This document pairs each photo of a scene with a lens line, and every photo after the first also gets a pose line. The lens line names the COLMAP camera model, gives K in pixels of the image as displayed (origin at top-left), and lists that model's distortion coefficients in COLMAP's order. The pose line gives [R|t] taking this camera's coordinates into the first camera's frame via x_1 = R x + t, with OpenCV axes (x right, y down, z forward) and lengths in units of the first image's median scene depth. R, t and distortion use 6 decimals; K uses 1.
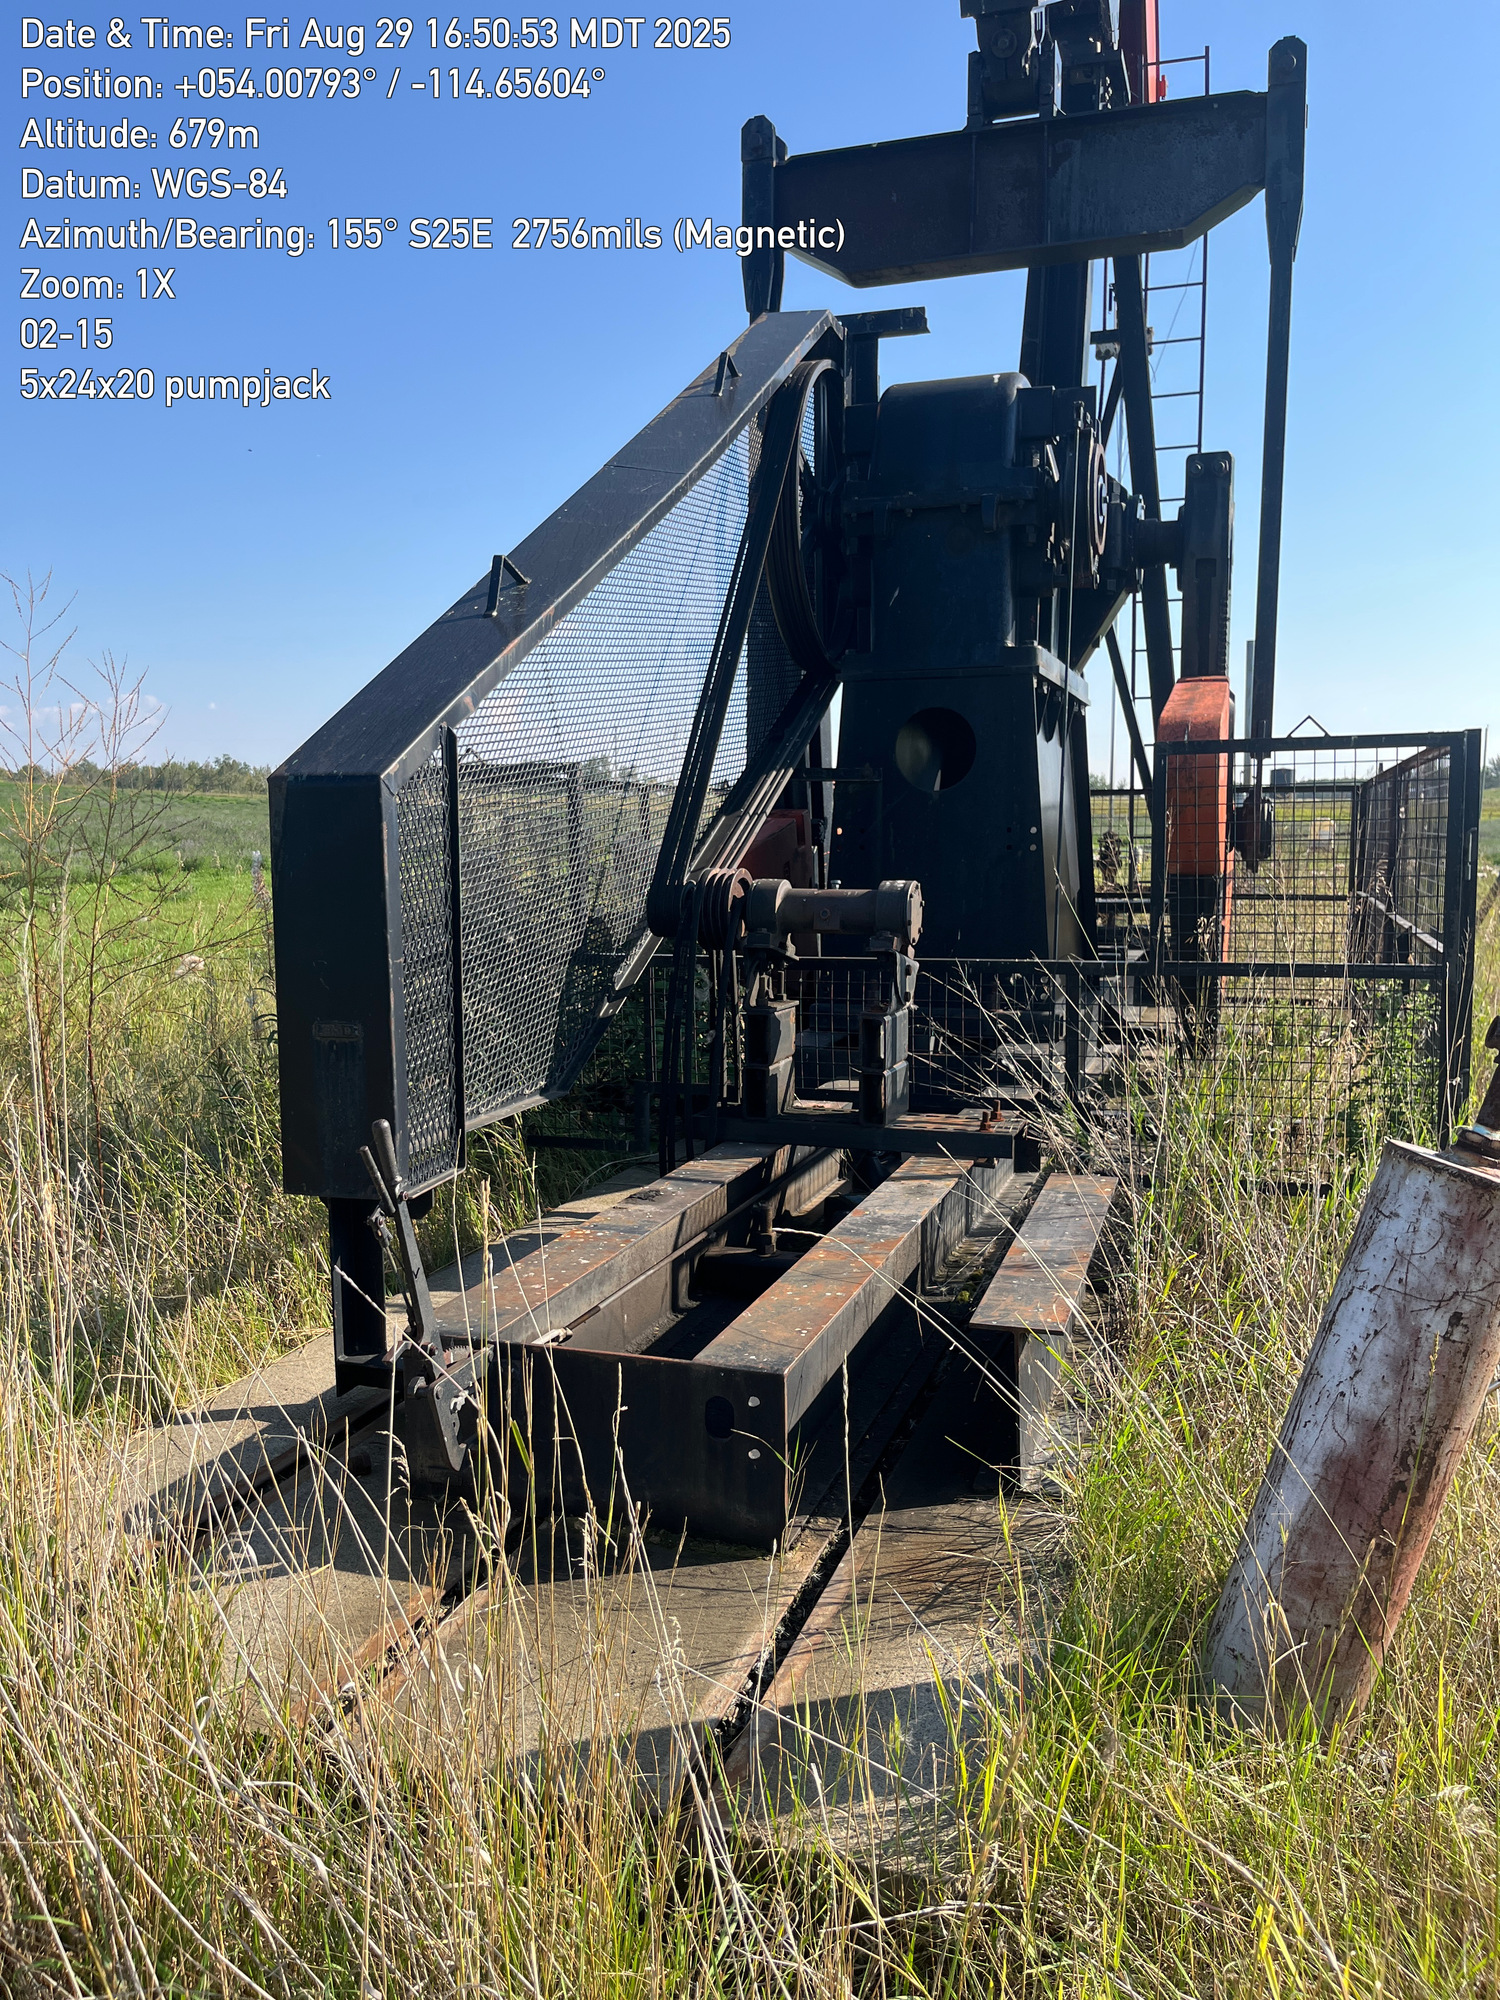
lens RADIAL K [[1520.5, 0, 750.2], [0, 1520.5, 997.1], [0, 0, 1]] dist [0.032096, -0.017266]
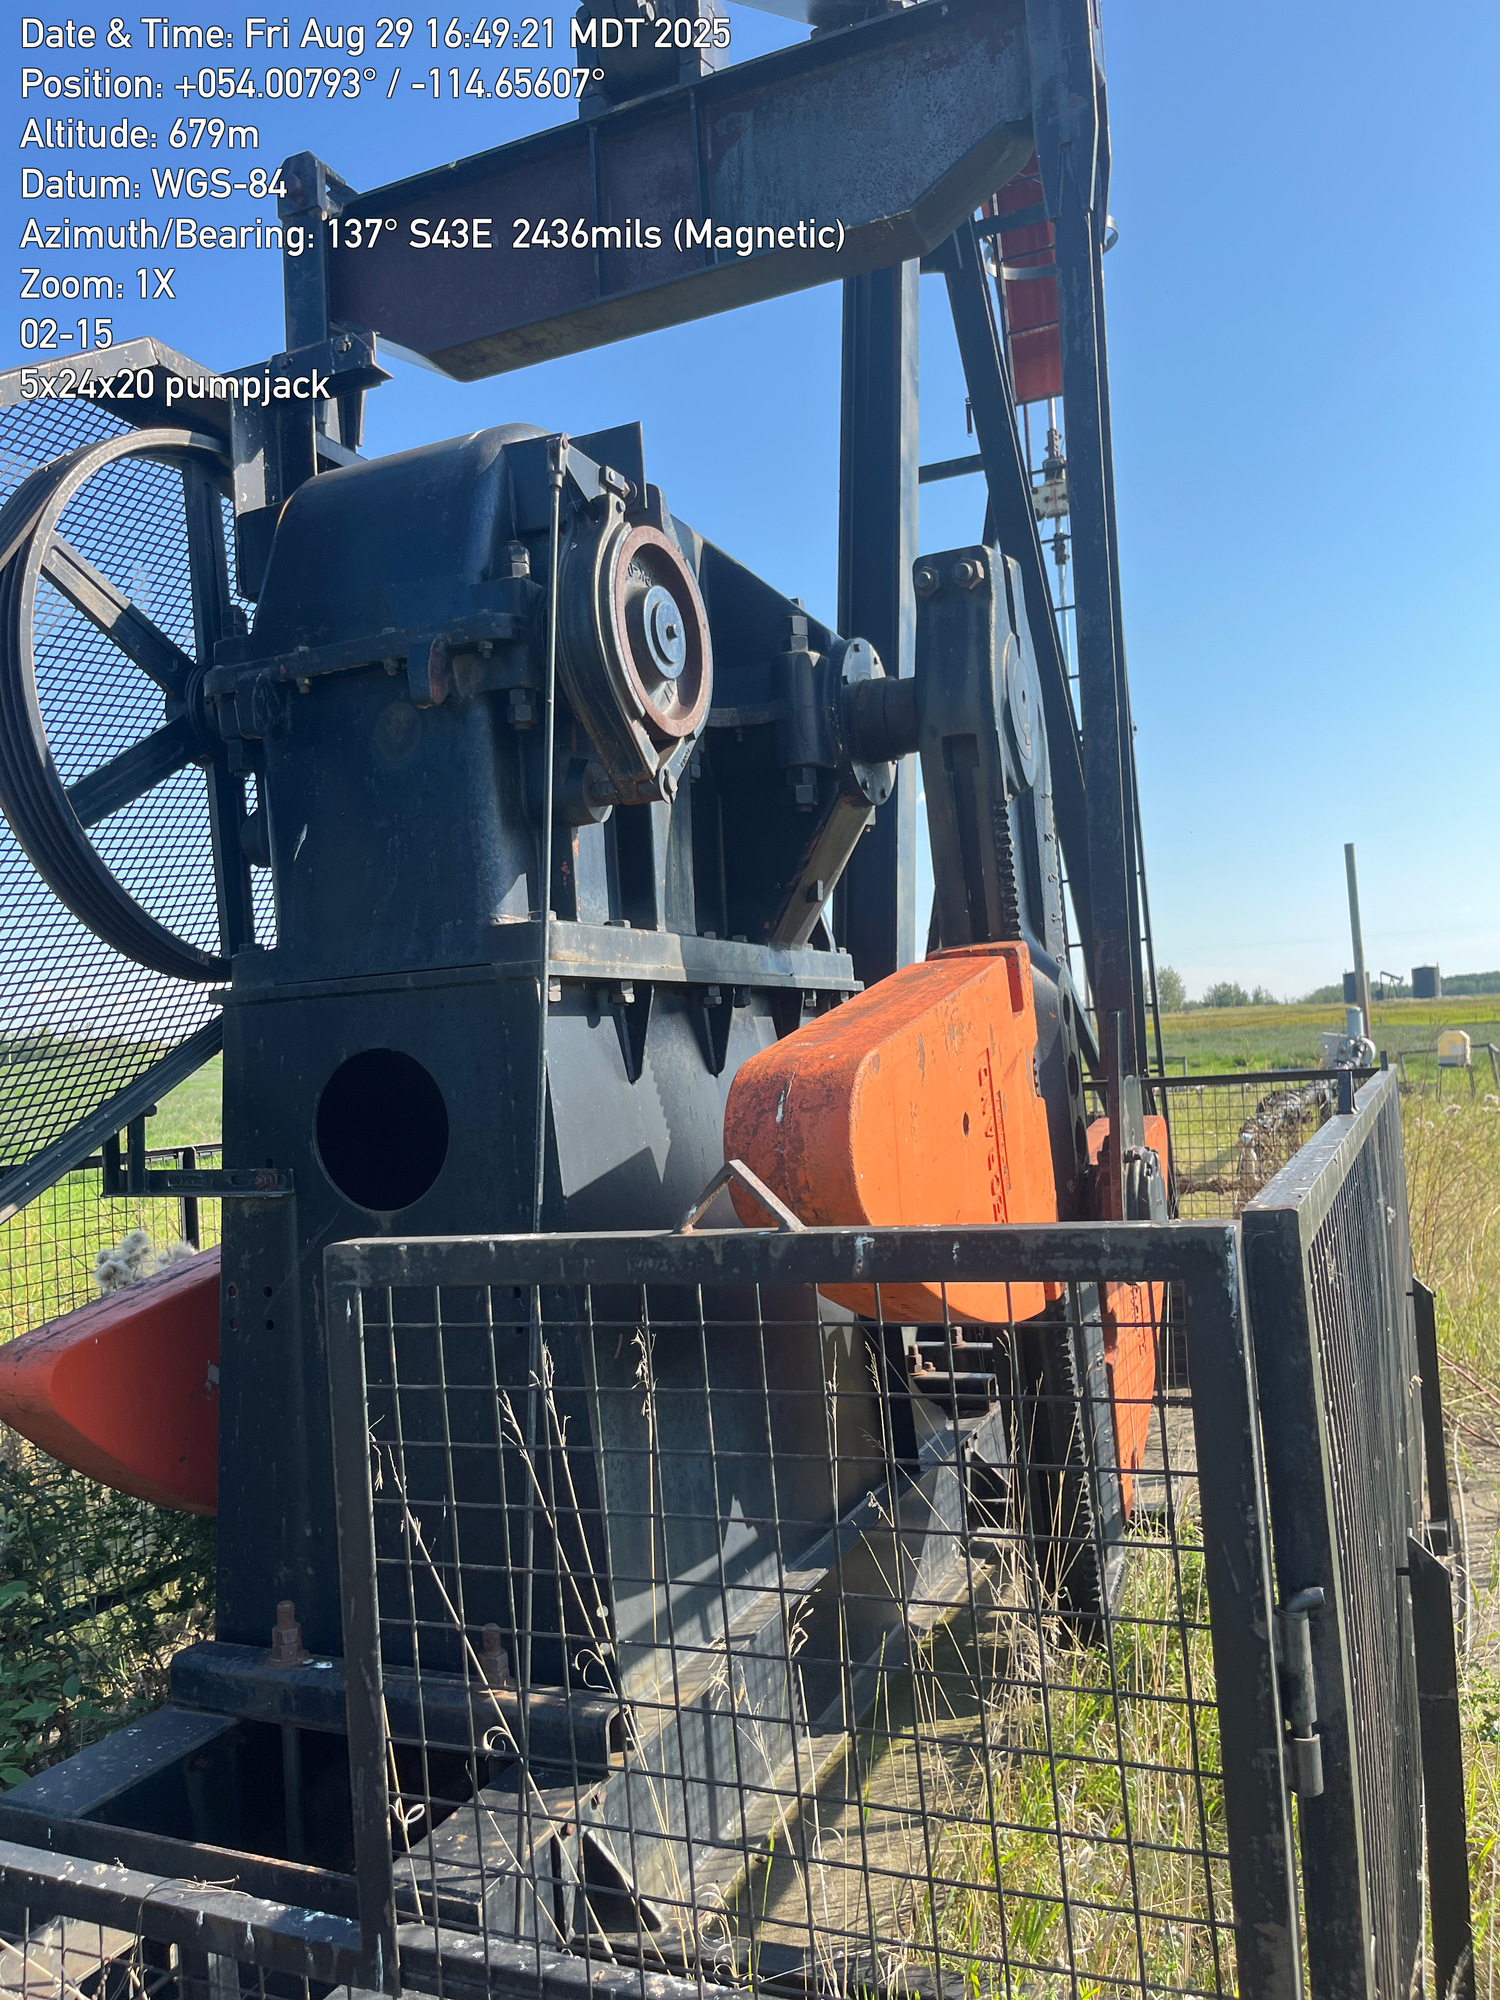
lens RADIAL K [[1520.5, 0, 741.8], [0, 1520.5, 1020.4], [0, 0, 1]] dist [0.032096, -0.017266]
pose [[0.993953, -0.059060, -0.092574, 0.258981], [0.045291, 0.988490, -0.144350, -0.108155], [0.100033, 0.139284, 0.985187, 0.457505]]
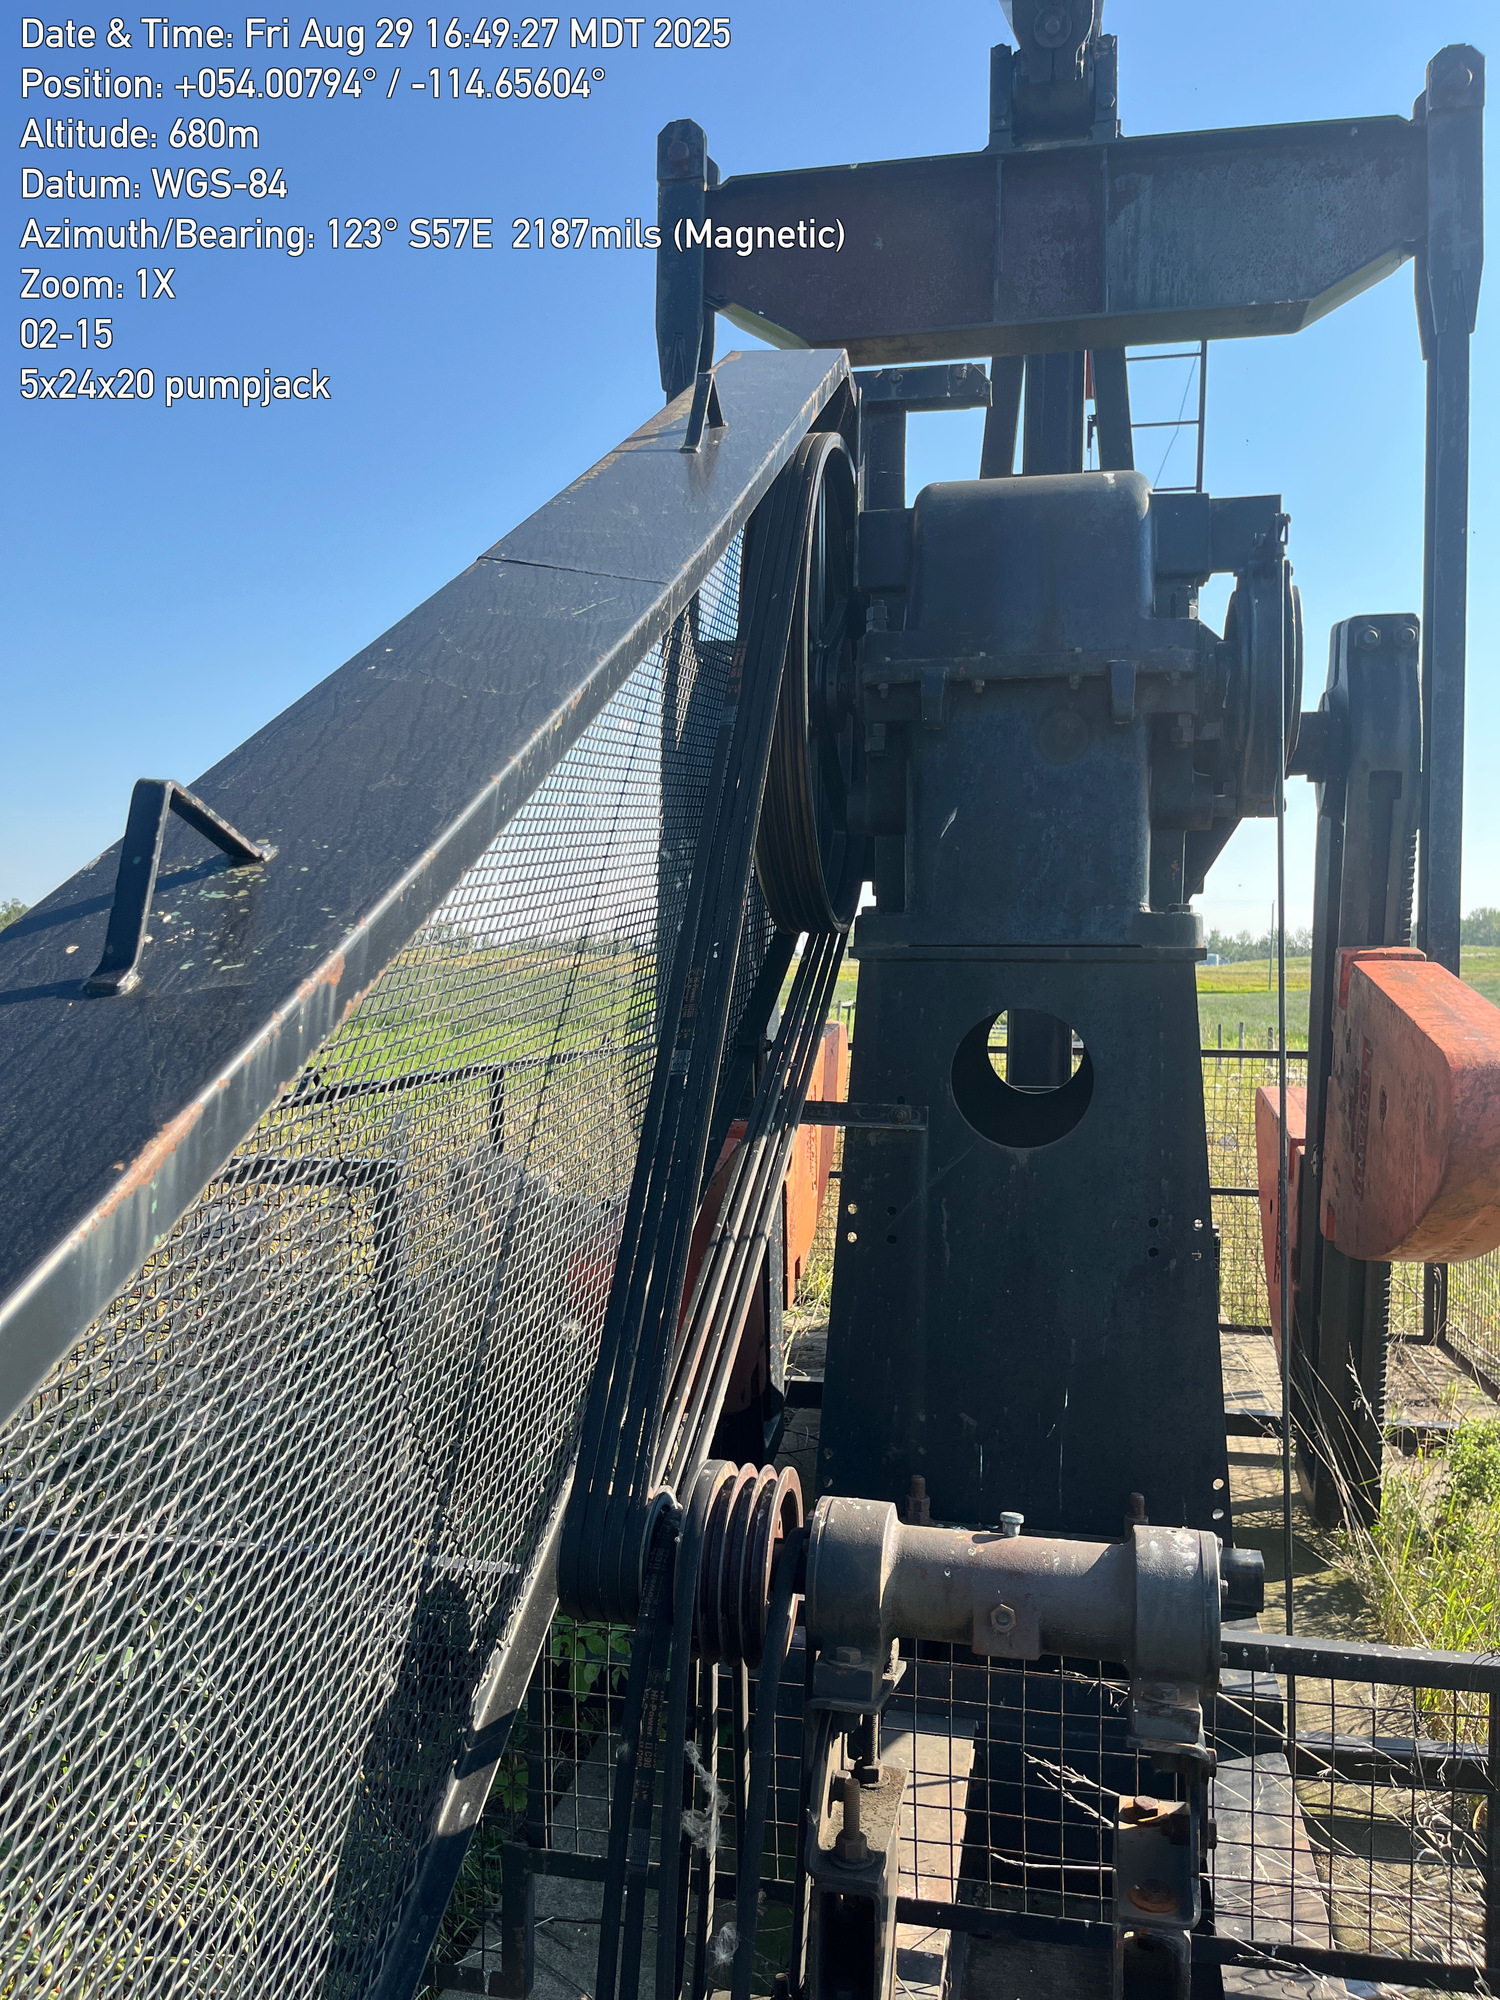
lens RADIAL K [[1520.5, 0, 761.3], [0, 1520.5, 1008.0], [0, 0, 1]] dist [0.032096, -0.017266]
pose [[0.991870, 0.011876, 0.126697, -0.047077], [0.000124, 0.995544, -0.094293, -0.120804], [-0.127252, 0.093542, 0.987450, 0.385844]]
